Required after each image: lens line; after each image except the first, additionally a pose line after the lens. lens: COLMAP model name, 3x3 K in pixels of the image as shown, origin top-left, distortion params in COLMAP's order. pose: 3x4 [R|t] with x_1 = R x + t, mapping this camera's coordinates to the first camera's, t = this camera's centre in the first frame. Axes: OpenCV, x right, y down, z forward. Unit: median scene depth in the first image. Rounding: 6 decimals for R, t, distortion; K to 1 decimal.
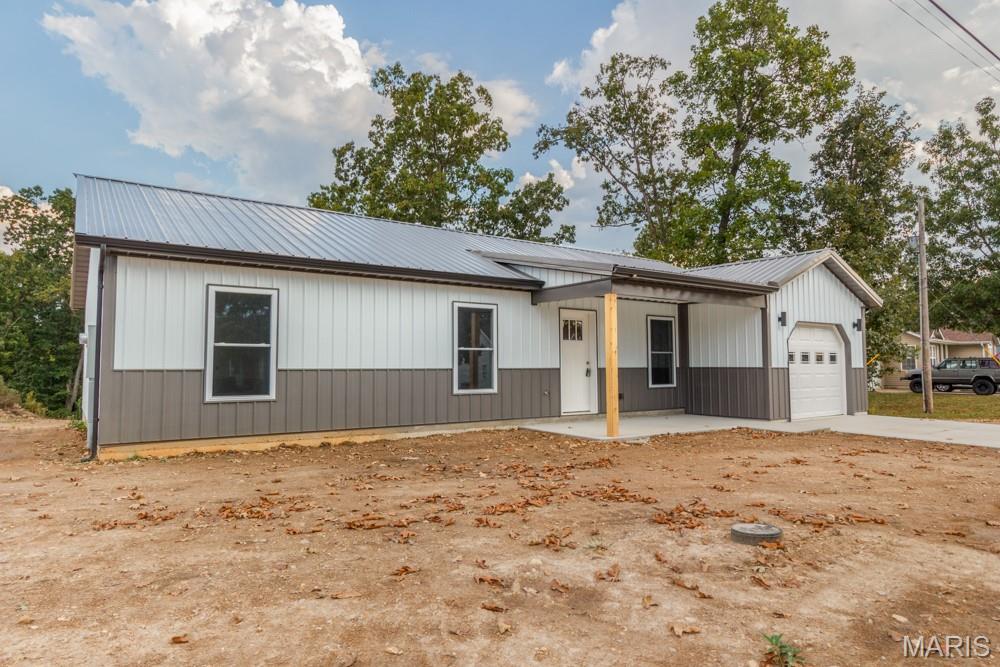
lens RADIAL K [[593.5, 0, 500.0], [0, 593.5, 333.5], [0, 0, 1]] dist [0.038399, -0.000129]
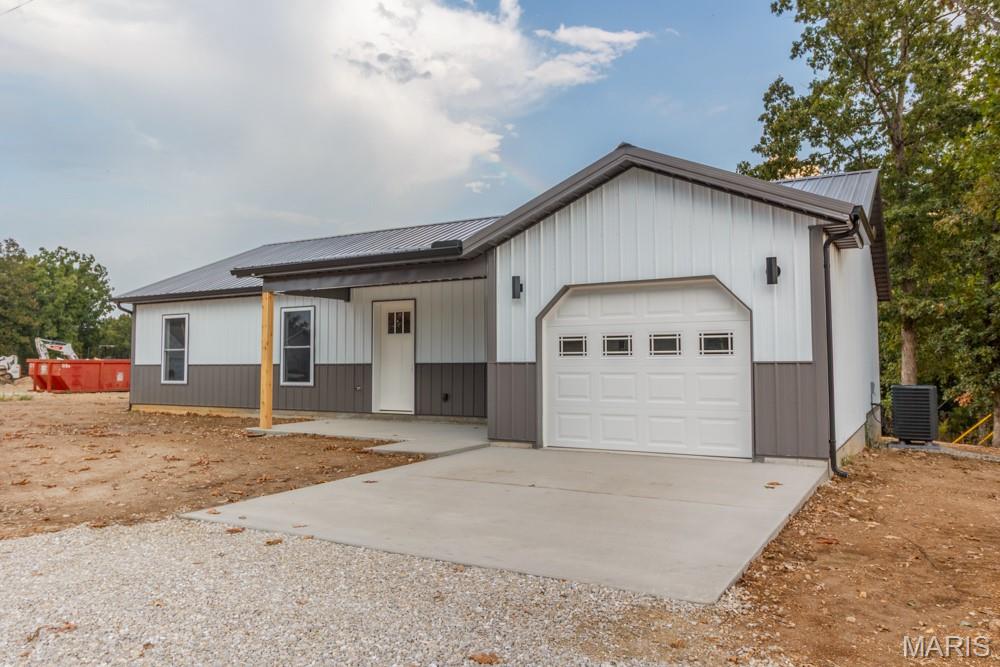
lens RADIAL K [[563.9, 0, 500.0], [0, 563.9, 333.5], [0, 0, 1]] dist [0.000769, 0.000038]
pose [[0.521629, -0.043050, -0.852086, 1.019112], [0.052445, 0.998455, -0.018339, 0.037591], [0.851559, -0.035122, 0.523081, 0.708836]]
